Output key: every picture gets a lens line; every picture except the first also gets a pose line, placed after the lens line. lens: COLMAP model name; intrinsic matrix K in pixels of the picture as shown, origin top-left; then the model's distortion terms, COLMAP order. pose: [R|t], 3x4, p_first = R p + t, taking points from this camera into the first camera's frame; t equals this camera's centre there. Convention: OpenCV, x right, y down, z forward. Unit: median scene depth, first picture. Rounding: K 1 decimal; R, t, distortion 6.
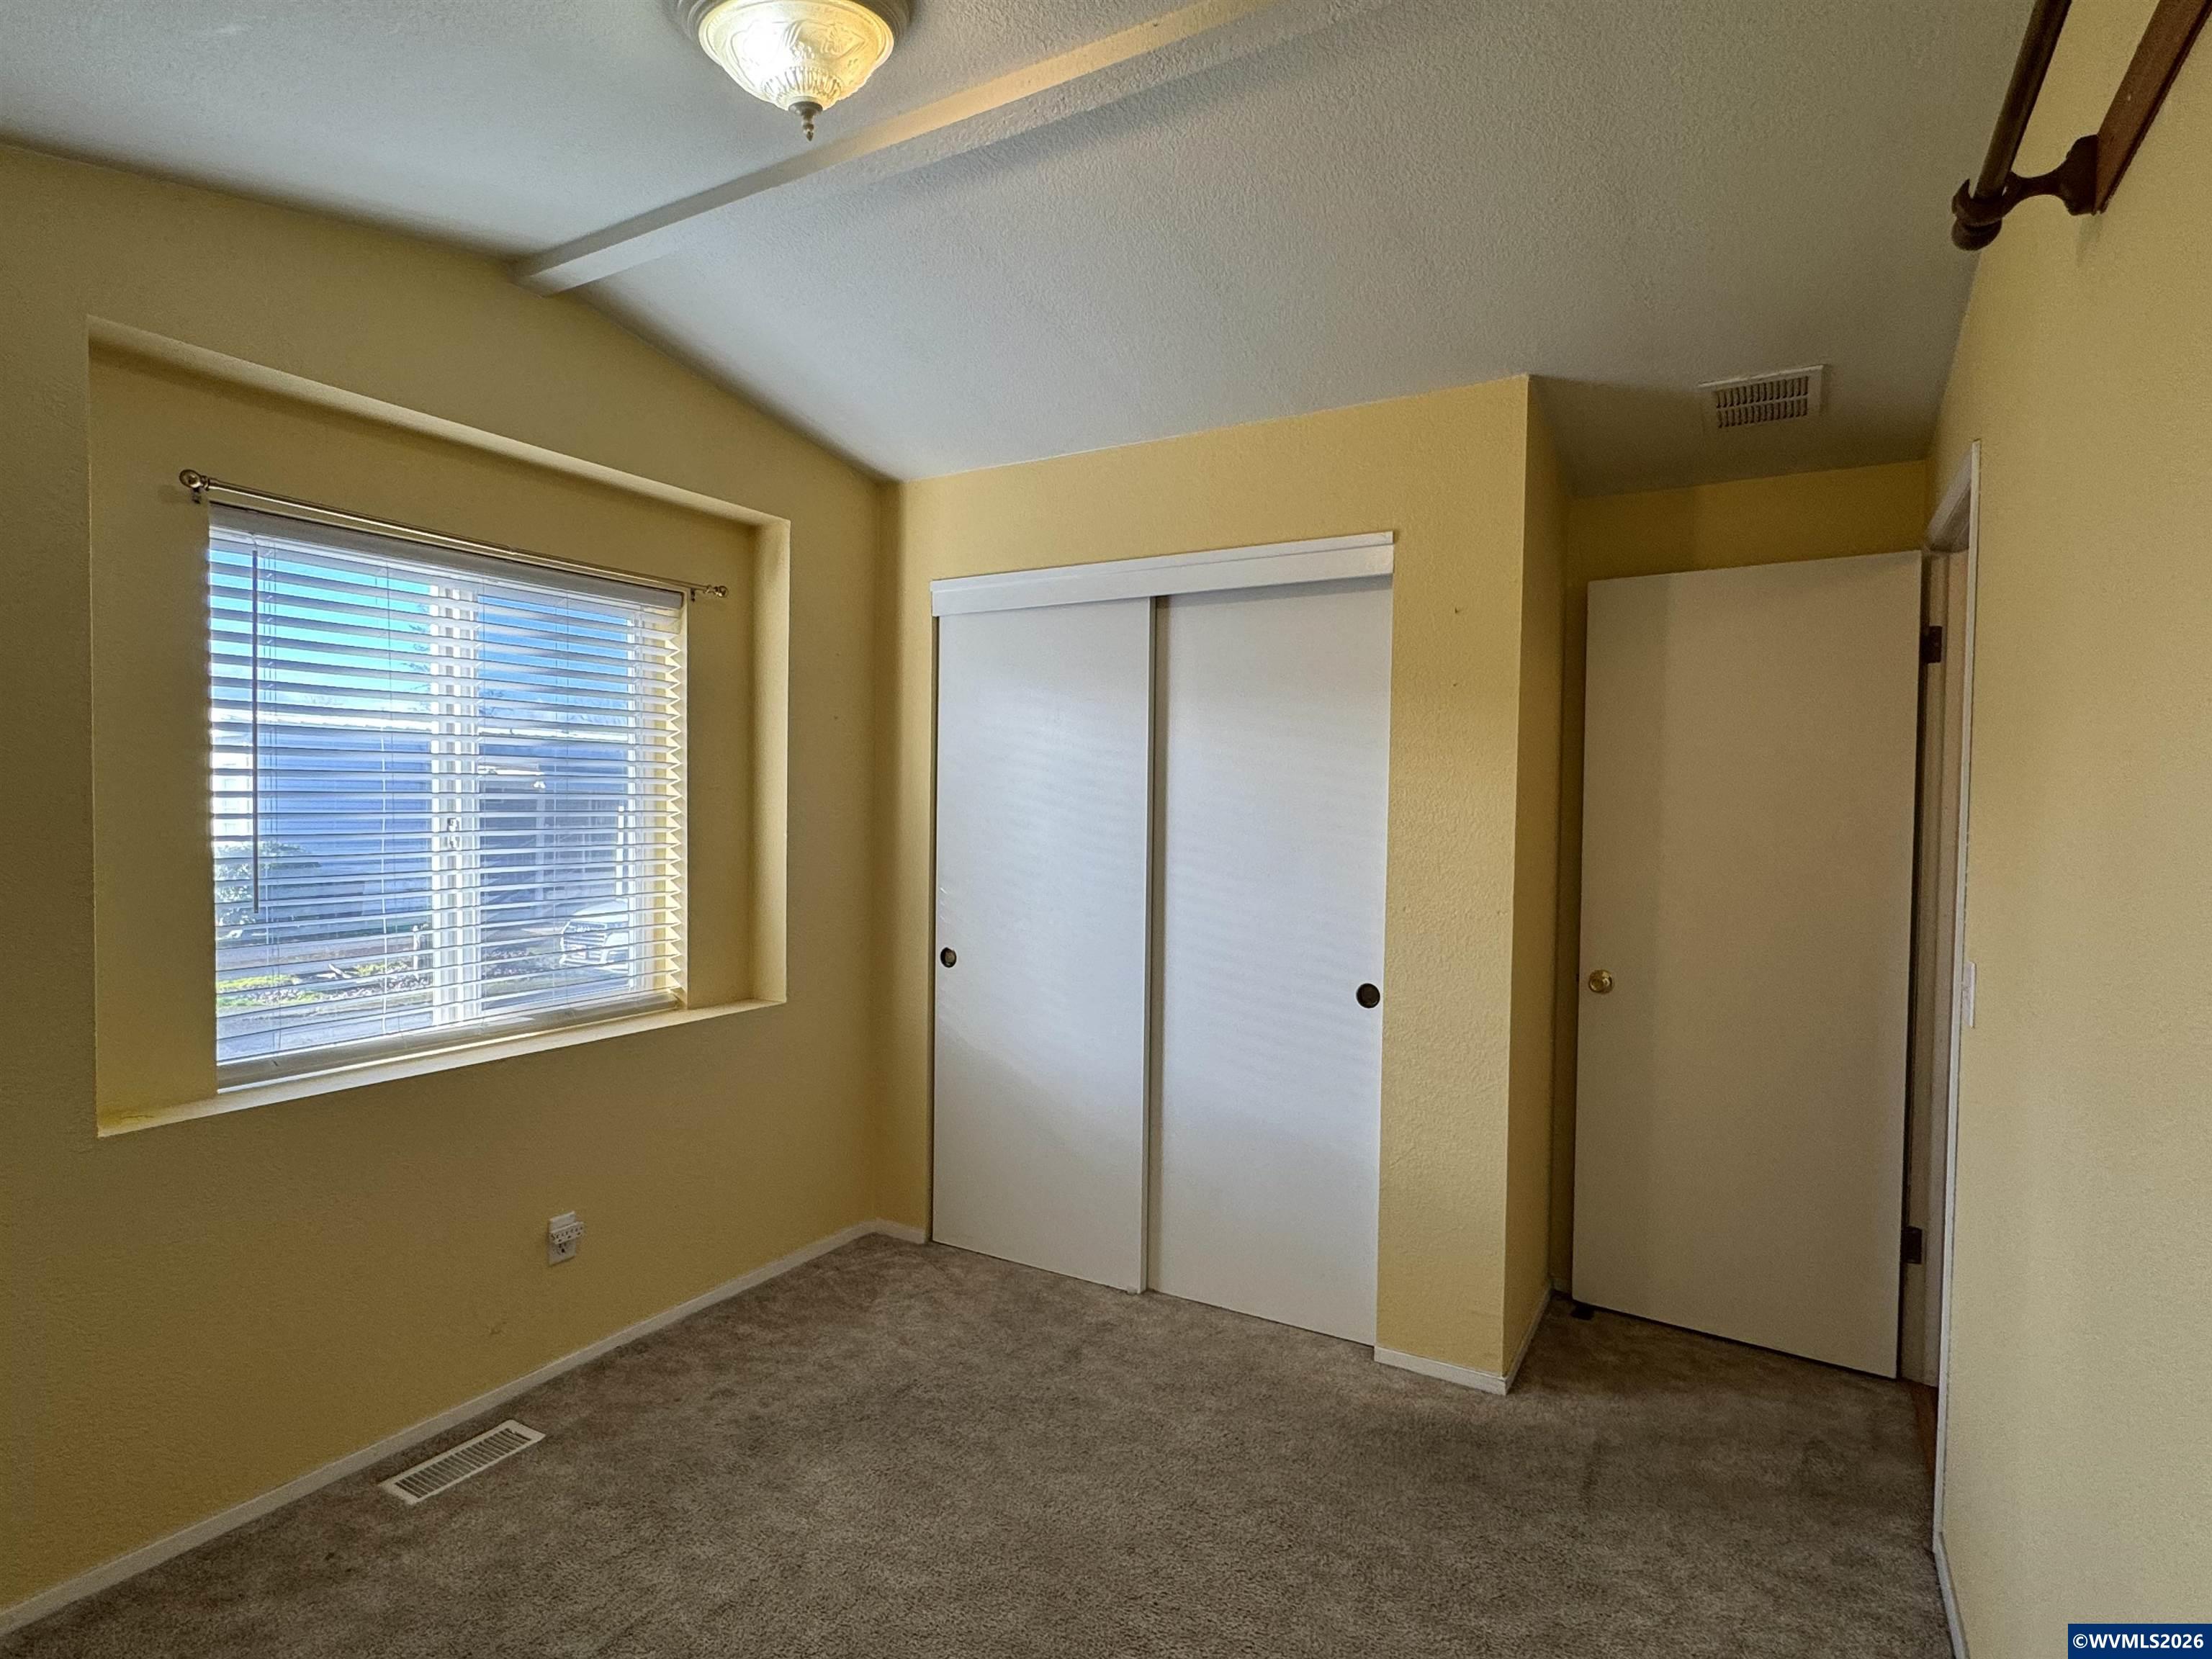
lens RADIAL K [[1170.7, 0, 1085.9], [0, 1170.7, 842.5], [0, 0, 1]] dist [-0.003030, 0.000631]
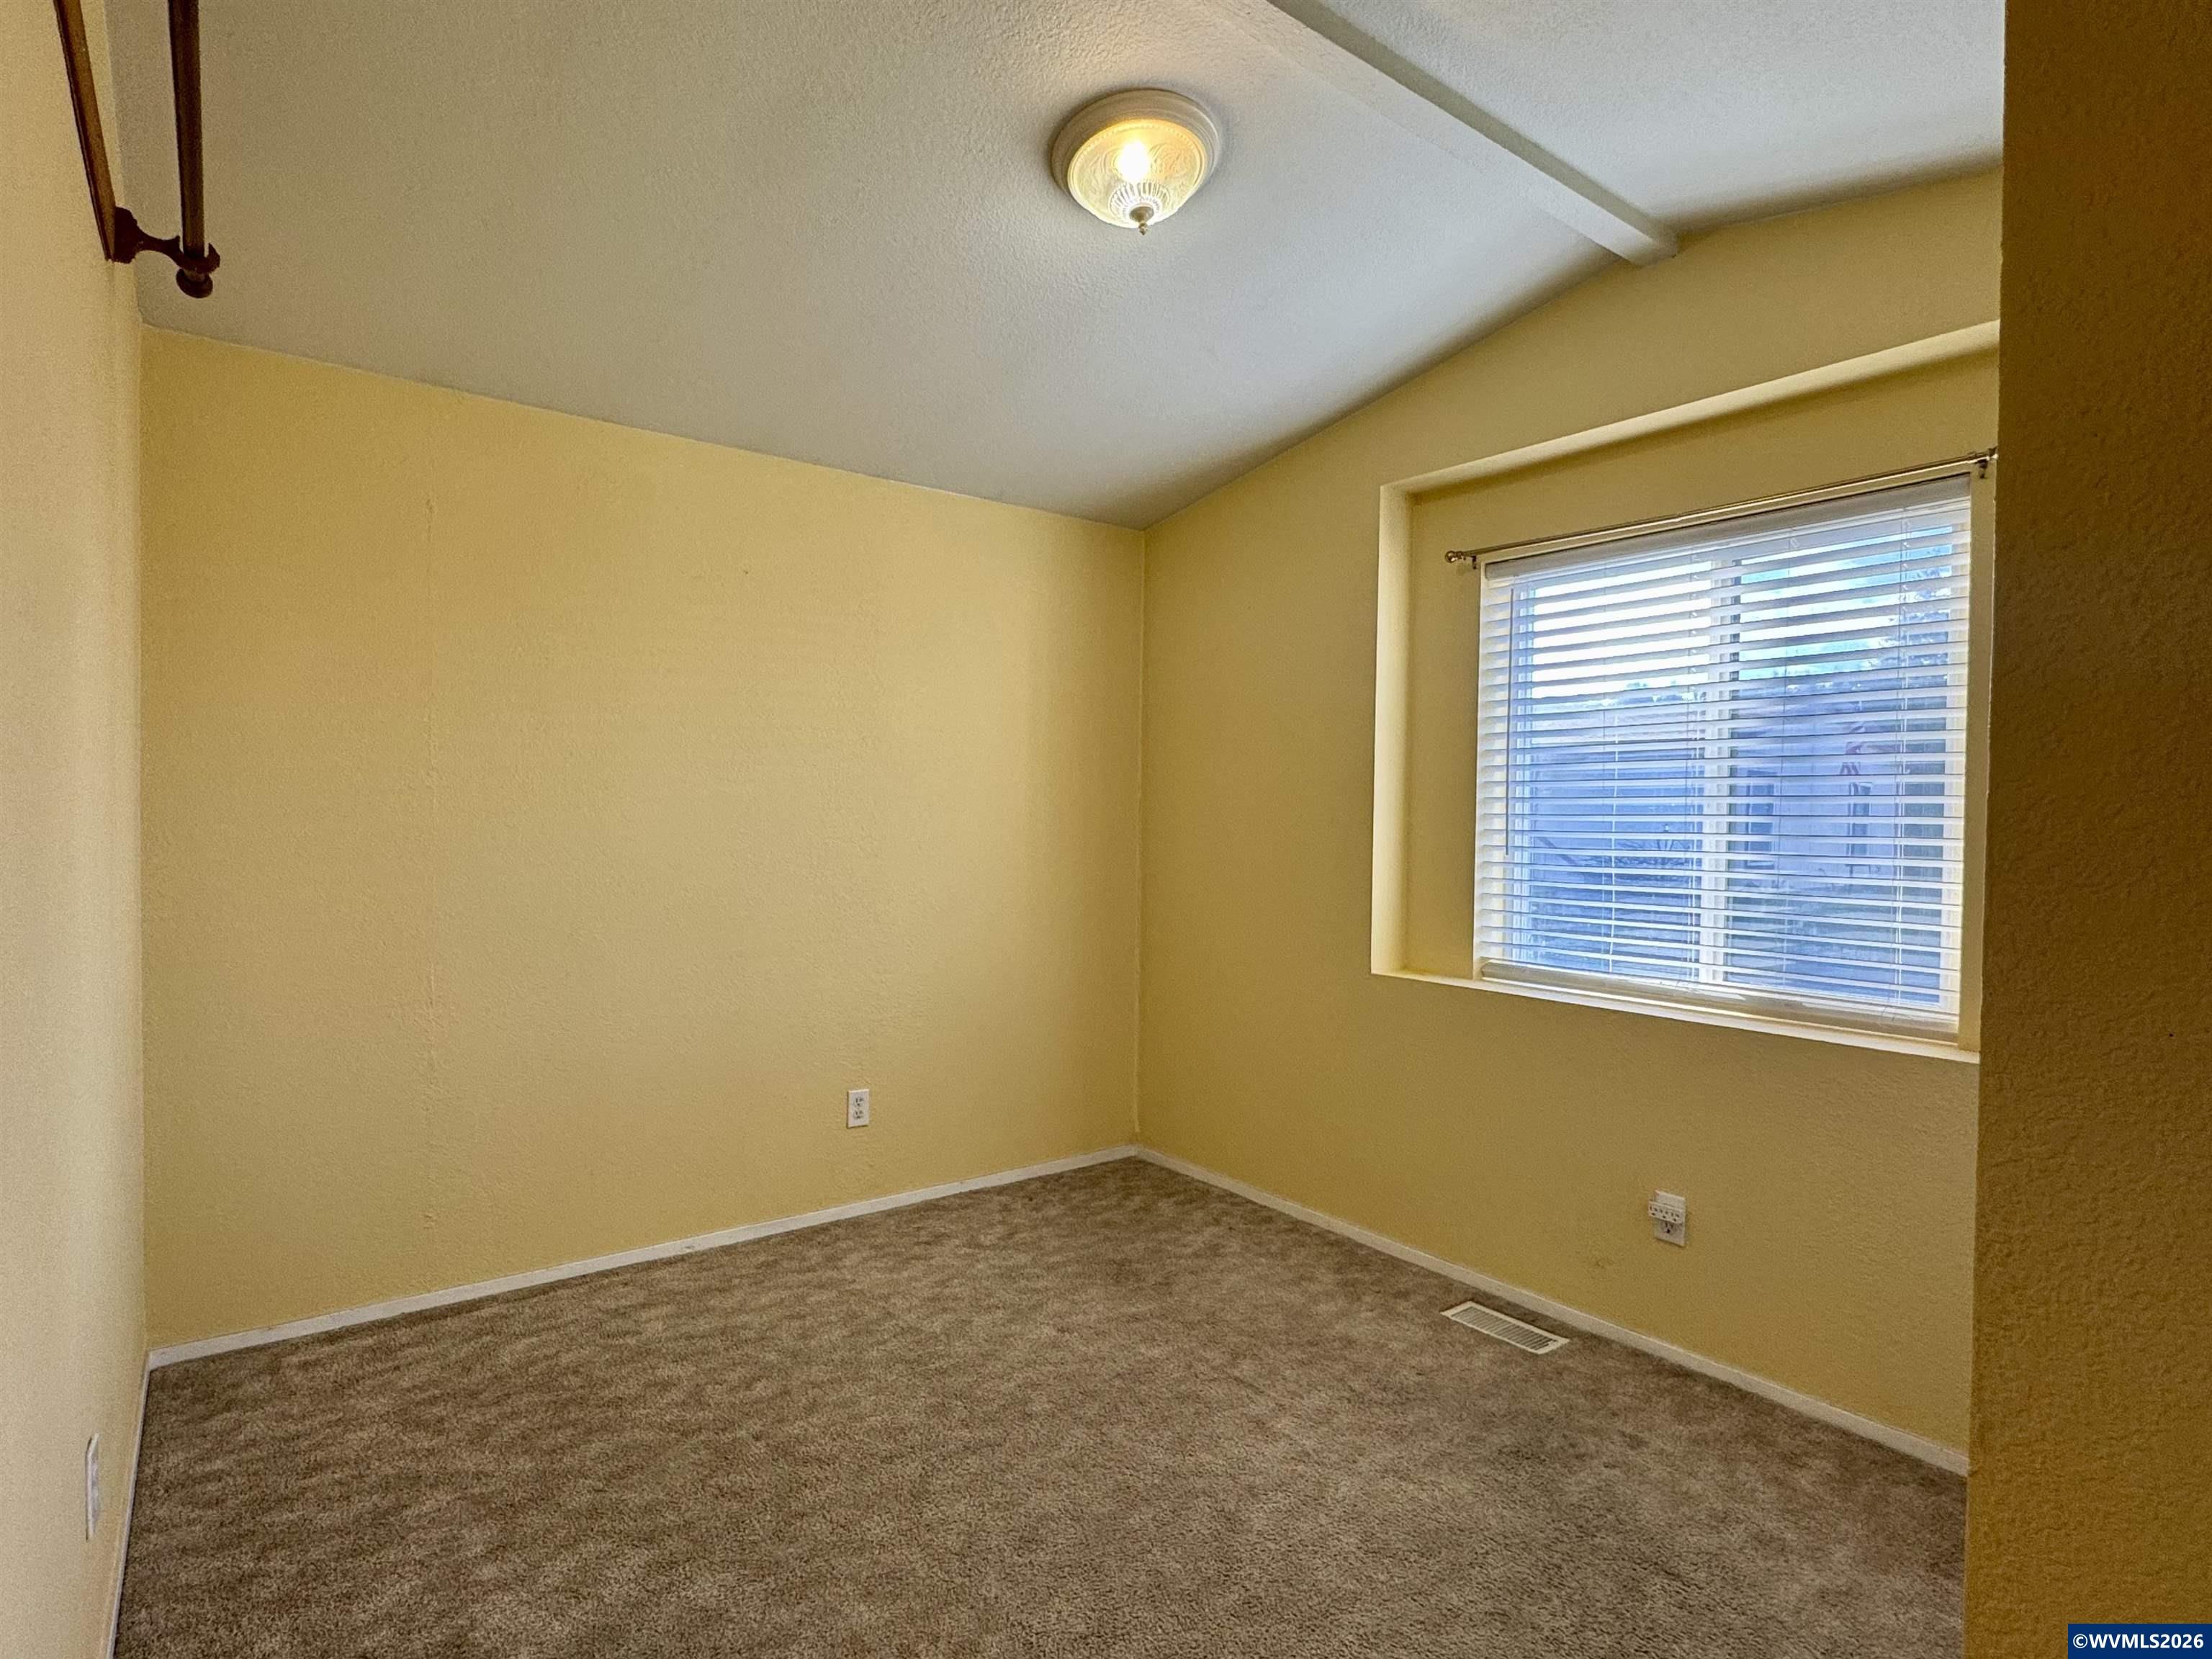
lens RADIAL K [[1170.7, 0, 1100.3], [0, 1170.7, 828.9], [0, 0, 1]] dist [-0.003030, 0.000631]
pose [[-0.379472, 0.001755, -0.925201, 0.628844], [-0.050364, 0.998476, 0.022550, 0.021347], [0.923831, 0.055154, -0.378806, 0.929572]]
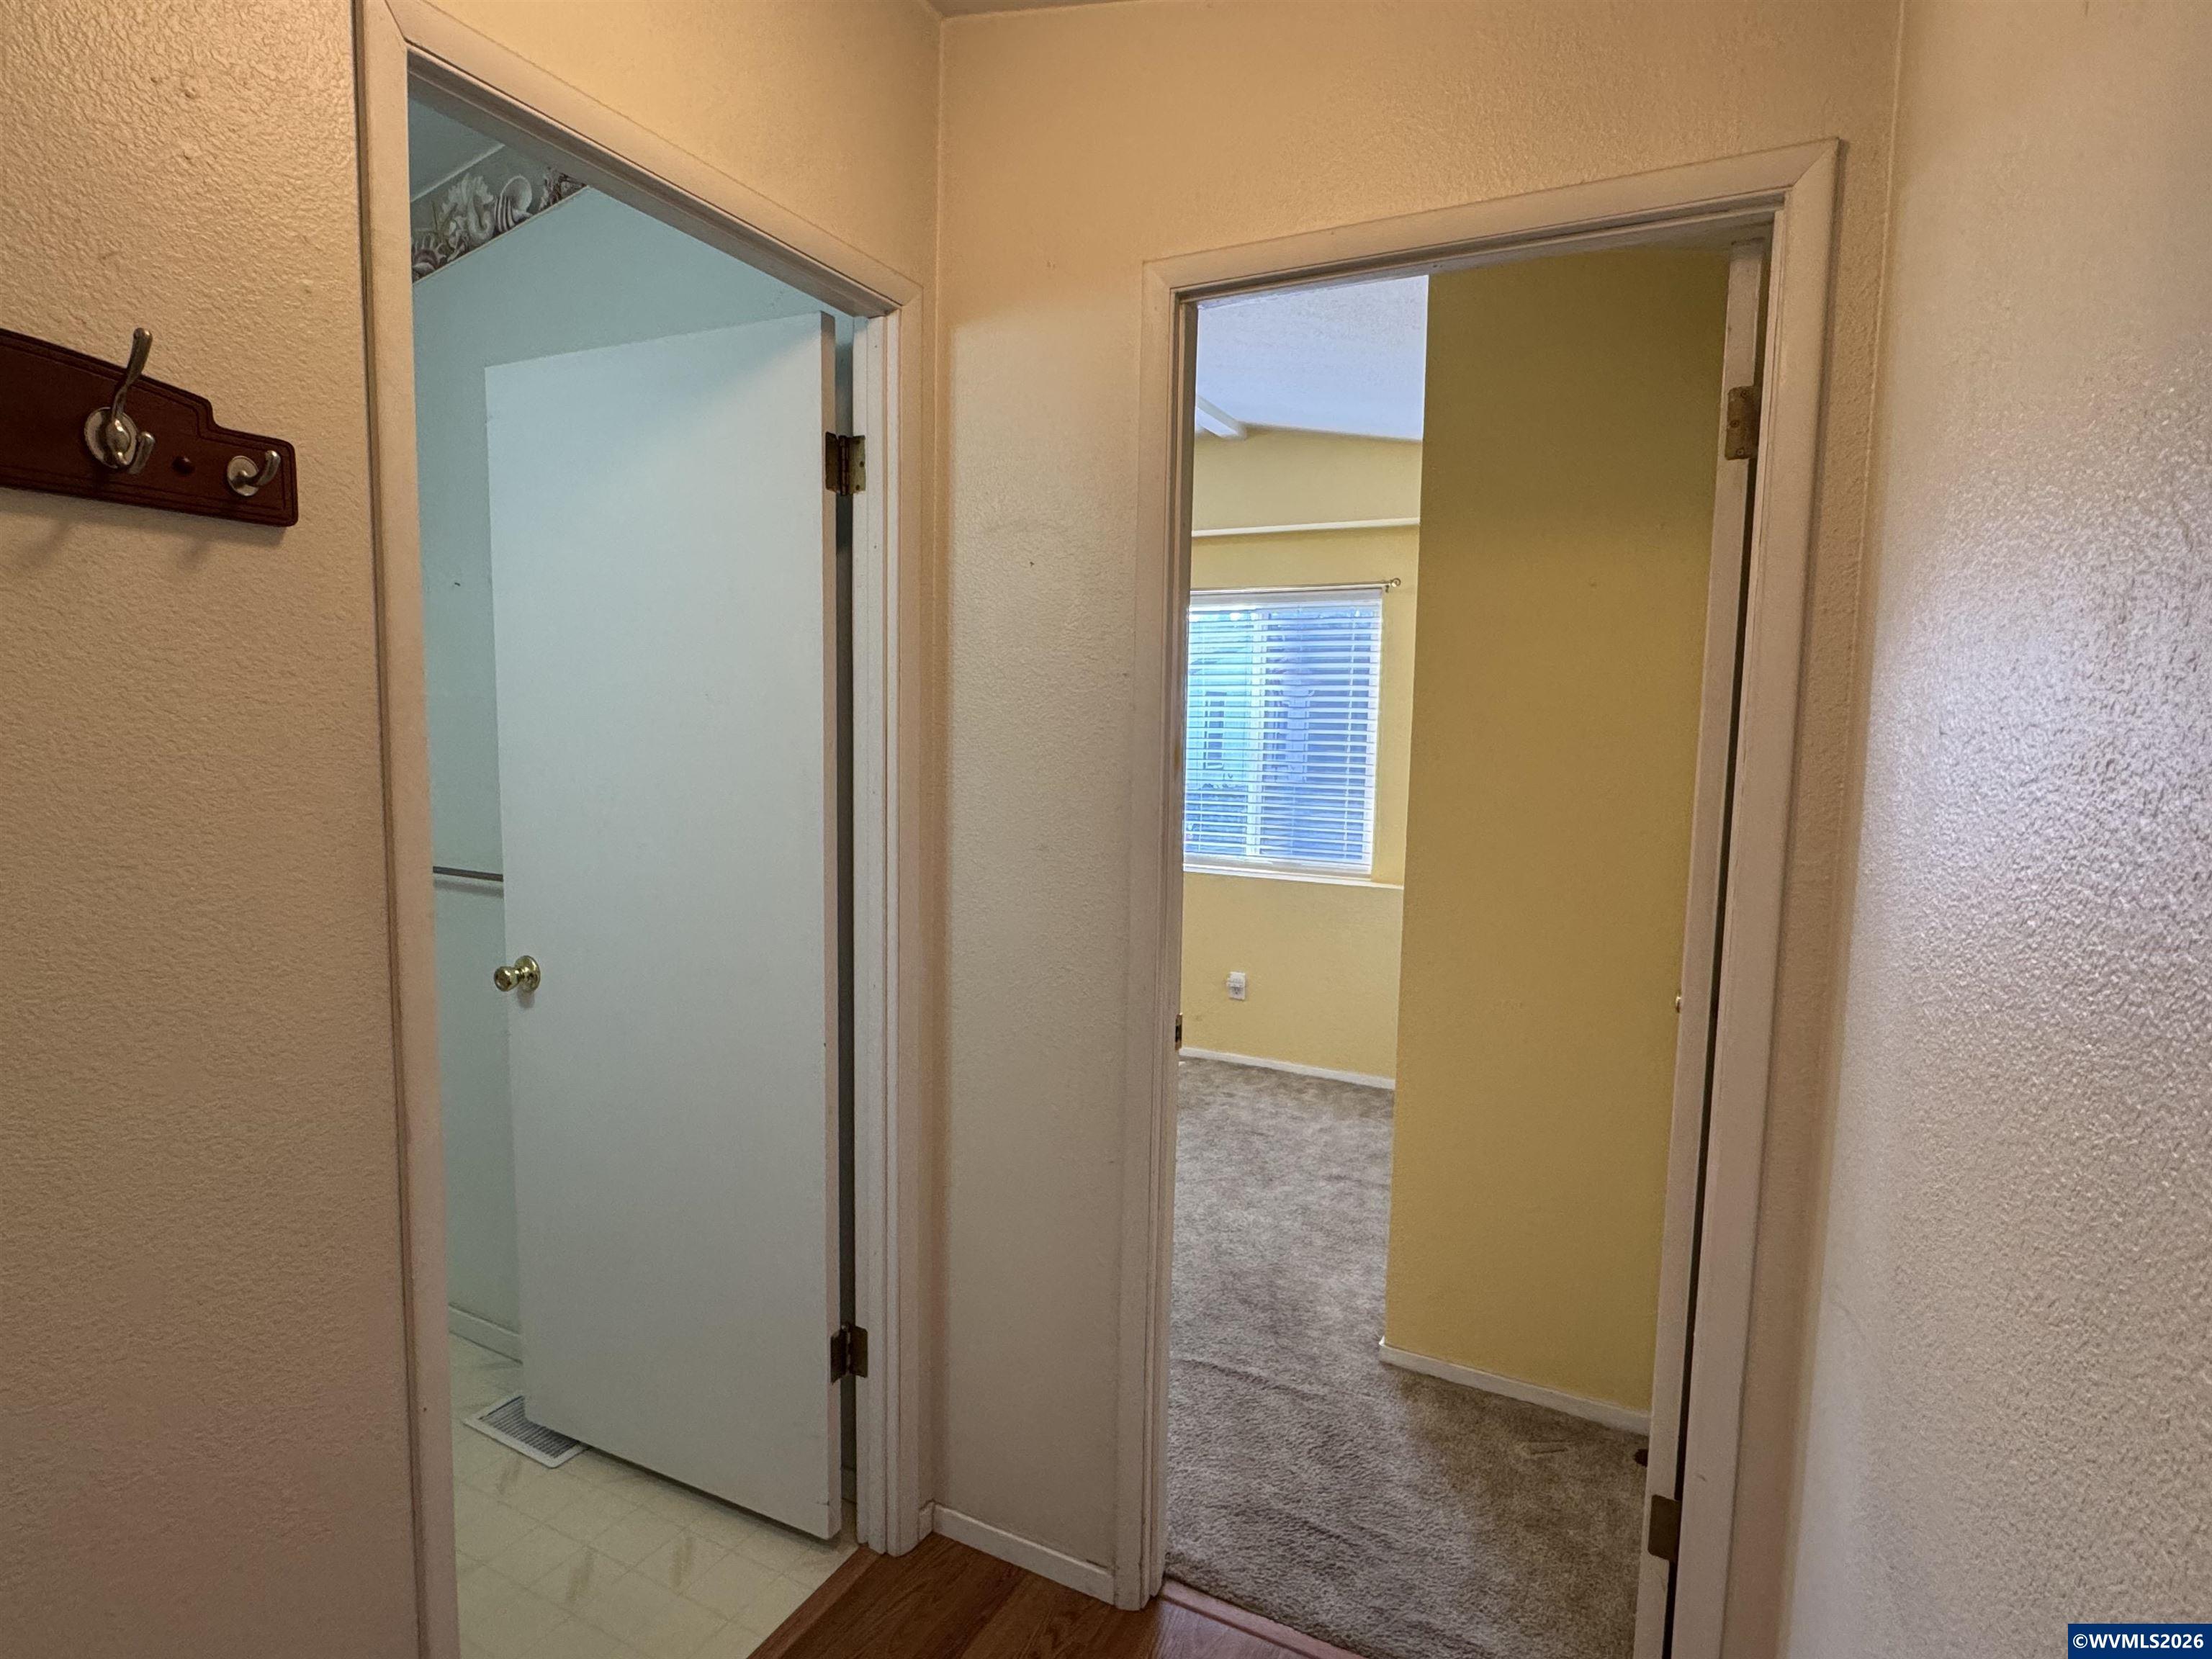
lens RADIAL K [[1170.7, 0, 1112.6], [0, 1170.7, 833.4], [0, 0, 1]] dist [-0.003030, 0.000631]
pose [[0.056510, 0.087402, -0.994569, 1.271333], [-0.057758, 0.994779, 0.084139, -0.022403], [0.996730, 0.052689, 0.061263, 0.709583]]
